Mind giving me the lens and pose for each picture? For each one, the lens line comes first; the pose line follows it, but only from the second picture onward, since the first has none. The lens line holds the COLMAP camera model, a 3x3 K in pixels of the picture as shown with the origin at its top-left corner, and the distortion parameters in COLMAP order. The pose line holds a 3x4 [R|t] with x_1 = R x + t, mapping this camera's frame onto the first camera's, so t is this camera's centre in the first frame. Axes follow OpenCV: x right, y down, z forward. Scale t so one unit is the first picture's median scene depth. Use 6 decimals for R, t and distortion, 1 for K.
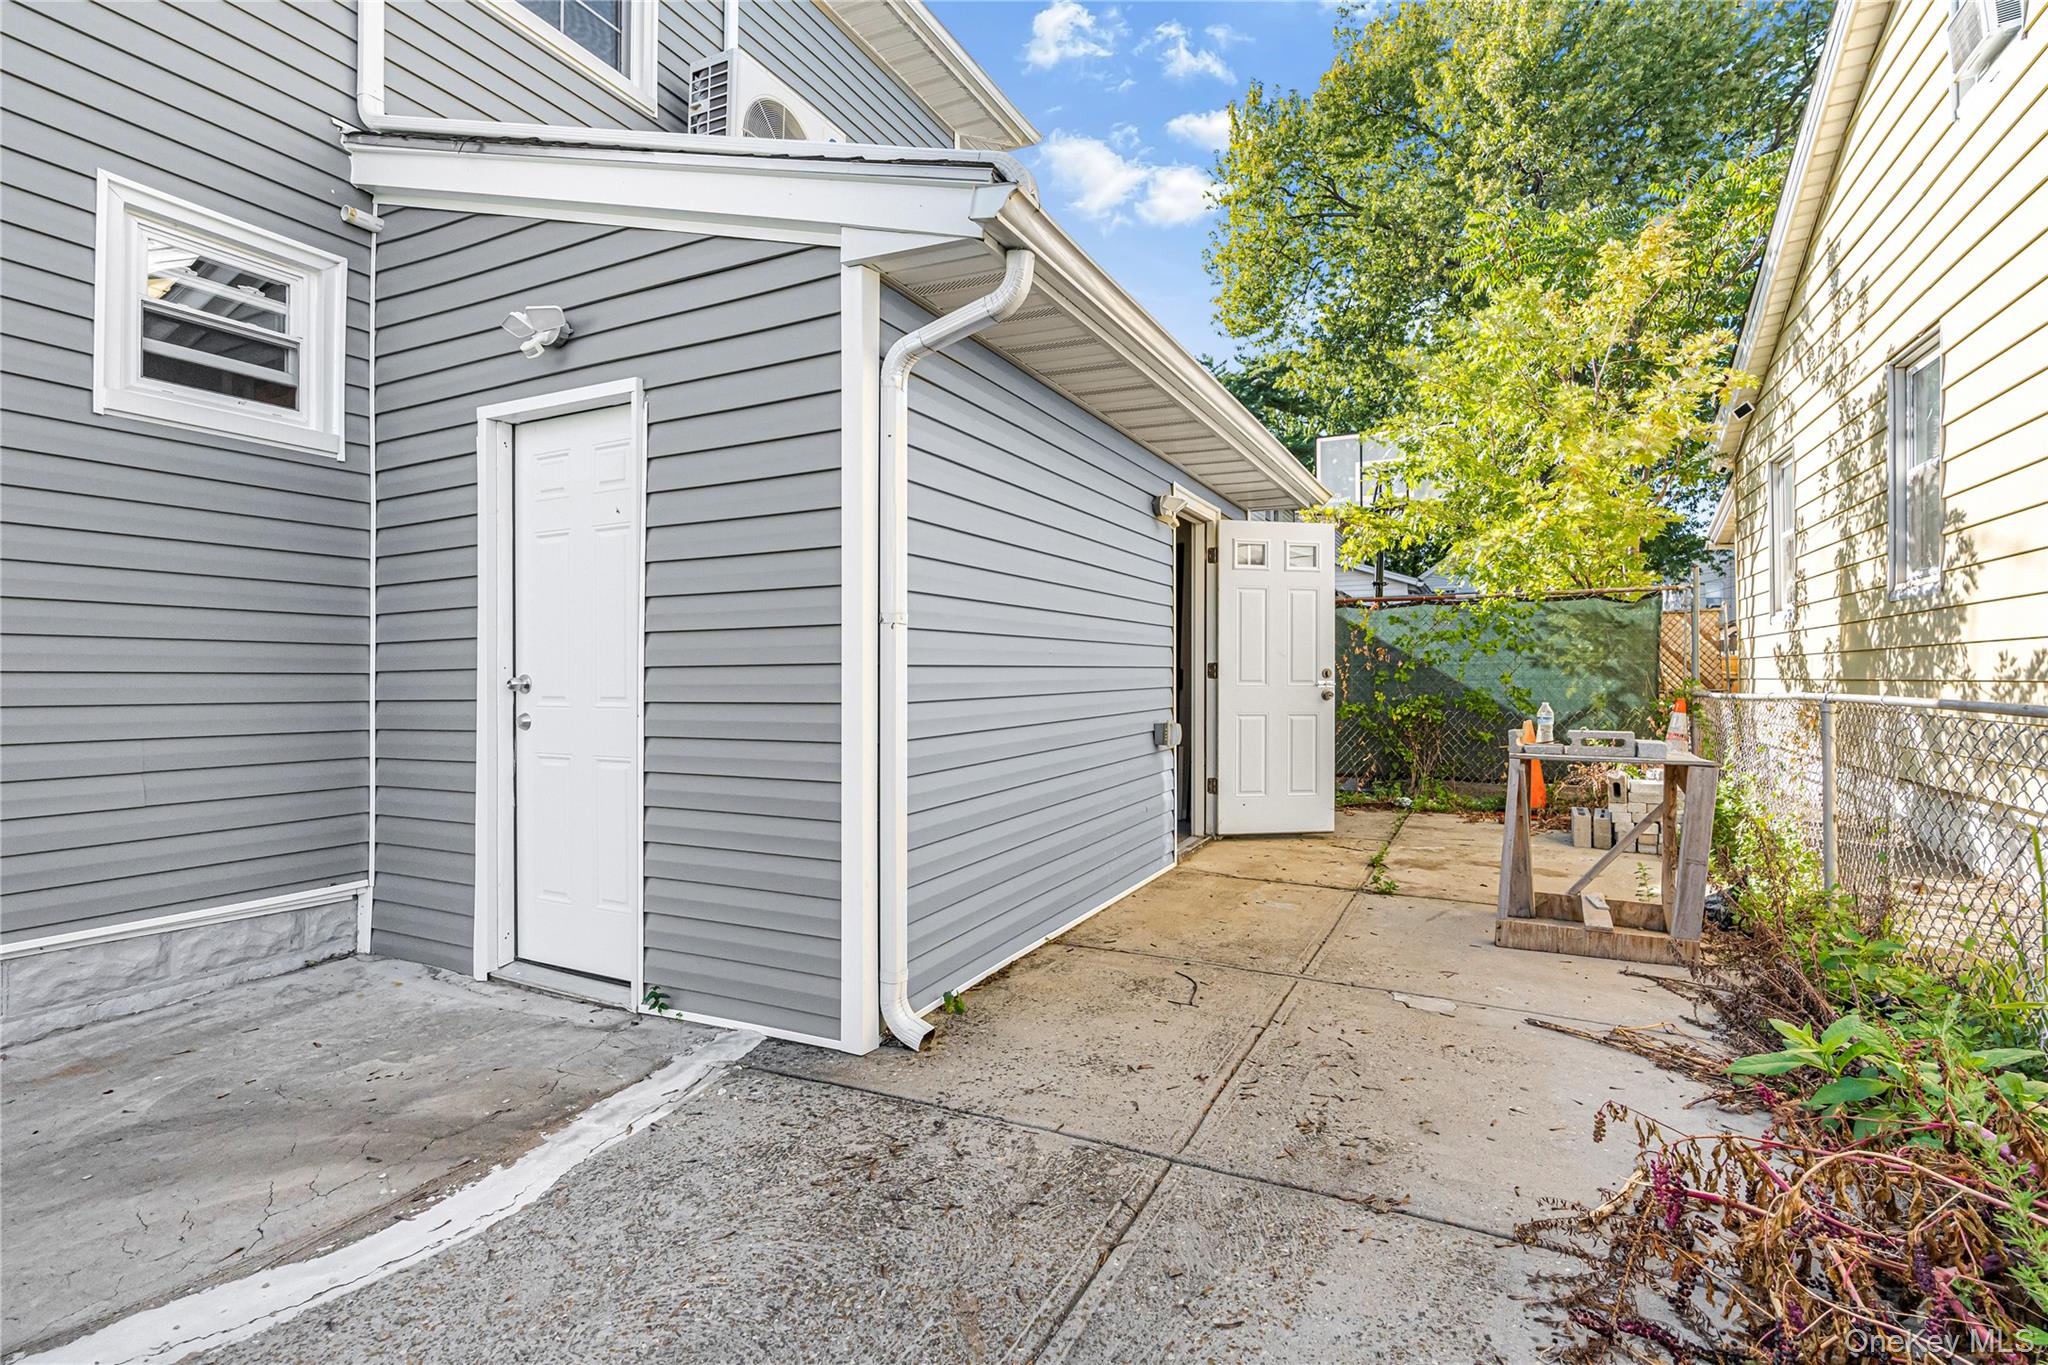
lens RADIAL K [[956.5, 0, 1019.1], [0, 956.5, 673.7], [0, 0, 1]] dist [-0.005138, 0.002246]
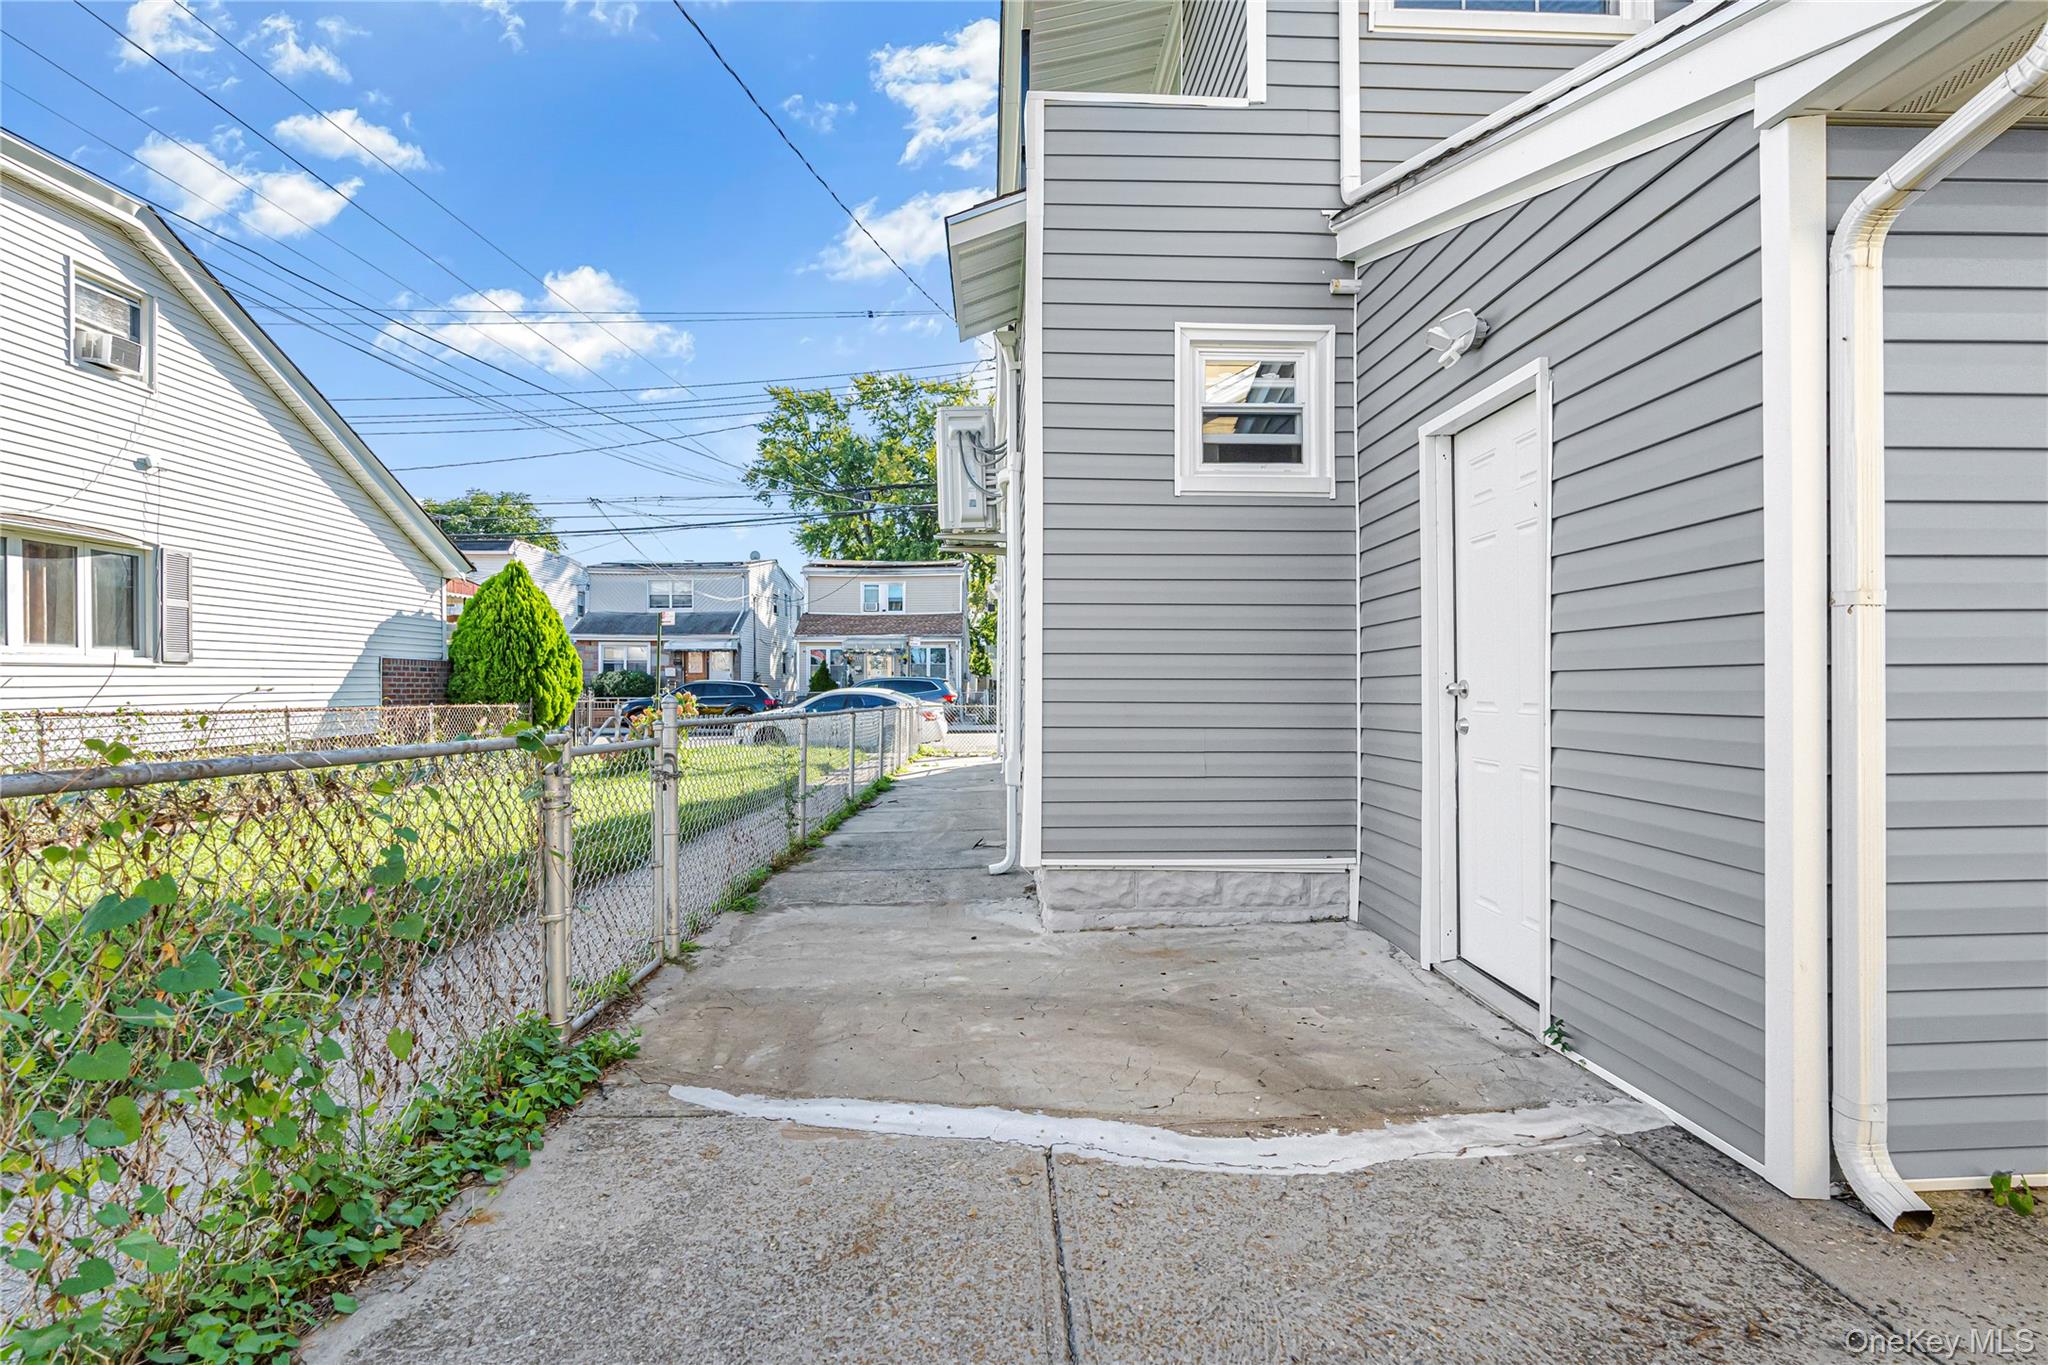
lens RADIAL K [[956.5, 0, 1022.4], [0, 956.5, 688.4], [0, 0, 1]] dist [-0.005138, 0.002246]
pose [[0.478588, 0.005133, -0.878024, 0.171407], [0.004100, 0.999959, 0.008081, -0.000047], [0.878030, -0.007468, 0.478548, 0.118075]]
